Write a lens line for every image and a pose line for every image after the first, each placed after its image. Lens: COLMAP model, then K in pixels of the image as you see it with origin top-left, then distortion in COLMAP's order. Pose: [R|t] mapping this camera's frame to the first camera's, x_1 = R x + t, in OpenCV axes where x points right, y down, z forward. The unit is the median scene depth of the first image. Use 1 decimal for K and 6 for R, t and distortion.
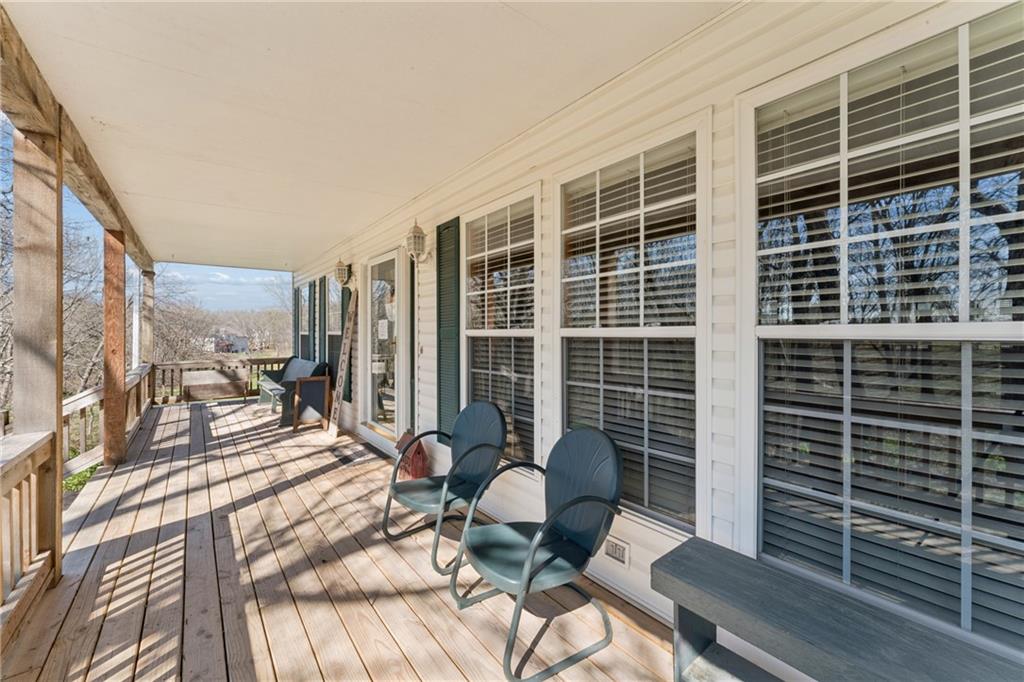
lens RADIAL K [[408.9, 0, 501.1], [0, 408.9, 335.3], [0, 0, 1]] dist [-0.005063, 0.000708]
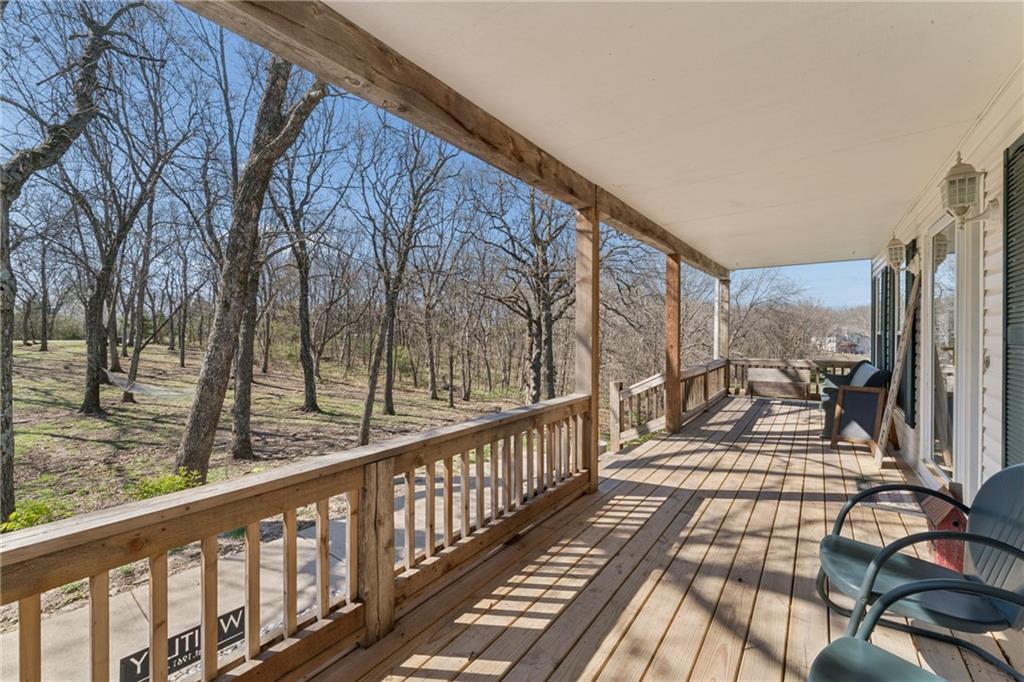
lens RADIAL K [[408.9, 0, 505.1], [0, 408.9, 333.9], [0, 0, 1]] dist [-0.005063, 0.000708]
pose [[0.275113, 0.005904, -0.961394, 0.179423], [-0.007252, 0.999965, 0.004066, -0.002434], [0.961385, 0.005853, 0.275146, 0.134686]]
